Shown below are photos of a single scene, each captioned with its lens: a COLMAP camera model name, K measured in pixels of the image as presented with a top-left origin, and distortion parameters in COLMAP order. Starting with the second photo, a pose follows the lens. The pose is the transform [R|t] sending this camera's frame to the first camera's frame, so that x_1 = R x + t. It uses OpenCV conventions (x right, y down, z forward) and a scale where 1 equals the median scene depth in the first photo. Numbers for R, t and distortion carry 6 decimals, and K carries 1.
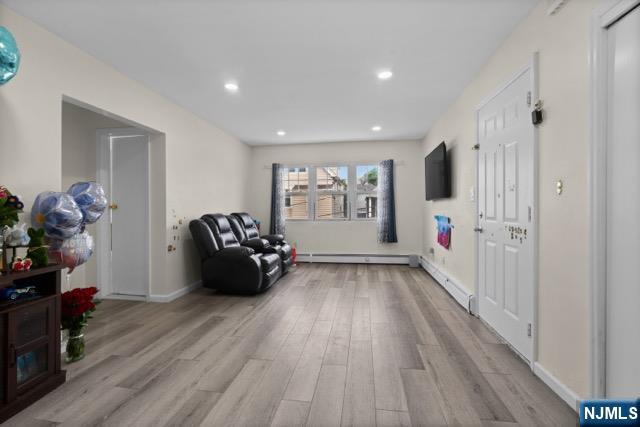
lens RADIAL K [[295.5, 0, 319.0], [0, 295.5, 208.2], [0, 0, 1]] dist [-0.001270, -0.000518]
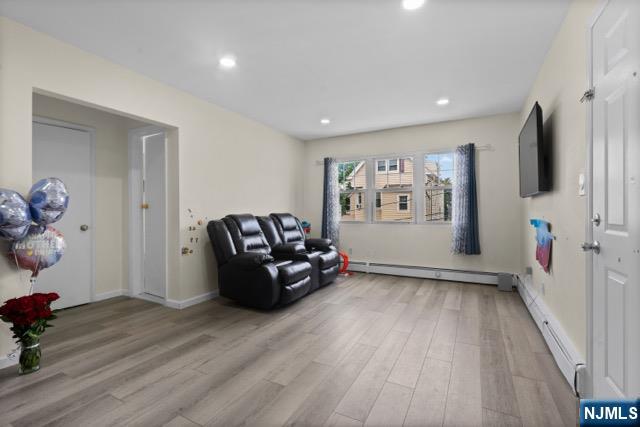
lens RADIAL K [[294.7, 0, 317.7], [0, 294.7, 210.3], [0, 0, 1]] dist [-0.002315, 0.000063]
pose [[0.943747, 0.003373, -0.330652, 0.188049], [-0.002183, 0.999990, 0.003973, 0.003313], [0.330662, -0.003028, 0.943744, 0.252186]]
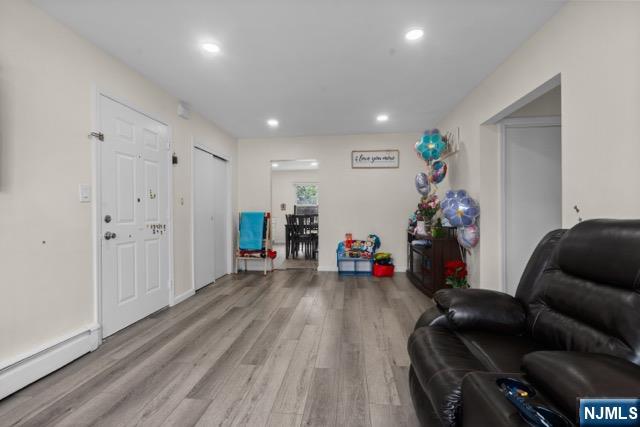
lens RADIAL K [[292.8, 0, 317.3], [0, 292.8, 214.5], [0, 0, 1]] dist [-0.001296, -0.000102]
pose [[-0.999071, 0.012138, -0.041360, -0.026540], [0.011859, 0.999905, 0.006987, 0.008797], [0.041441, 0.006490, -0.999120, 1.444017]]
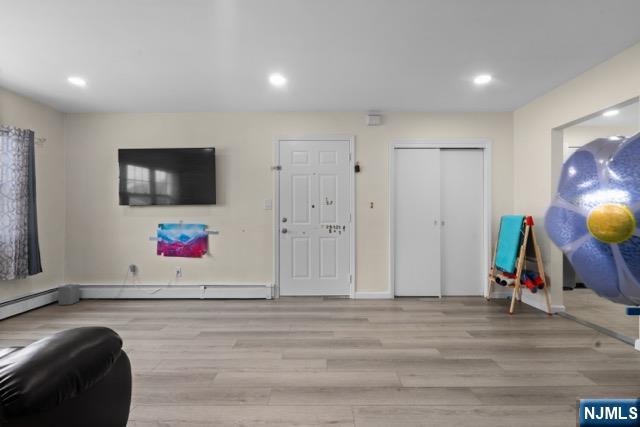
lens RADIAL K [[292.8, 0, 317.3], [0, 292.8, 214.5], [0, 0, 1]] dist [-0.001296, -0.000102]
pose [[-0.140054, 0.010954, 0.990083, -0.607856], [0.002420, 0.999940, -0.010721, 0.010284], [-0.990141, 0.000894, -0.140072, 0.794228]]
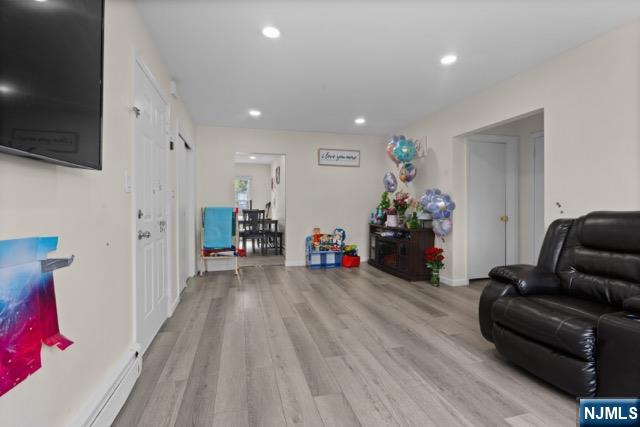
lens RADIAL K [[294.7, 0, 317.7], [0, 294.7, 210.3], [0, 0, 1]] dist [-0.002315, 0.000063]
pose [[-0.917166, 0.013923, -0.398261, 0.333161], [0.010243, 0.999883, 0.011368, 0.007743], [0.398373, 0.006347, -0.917202, 1.391496]]
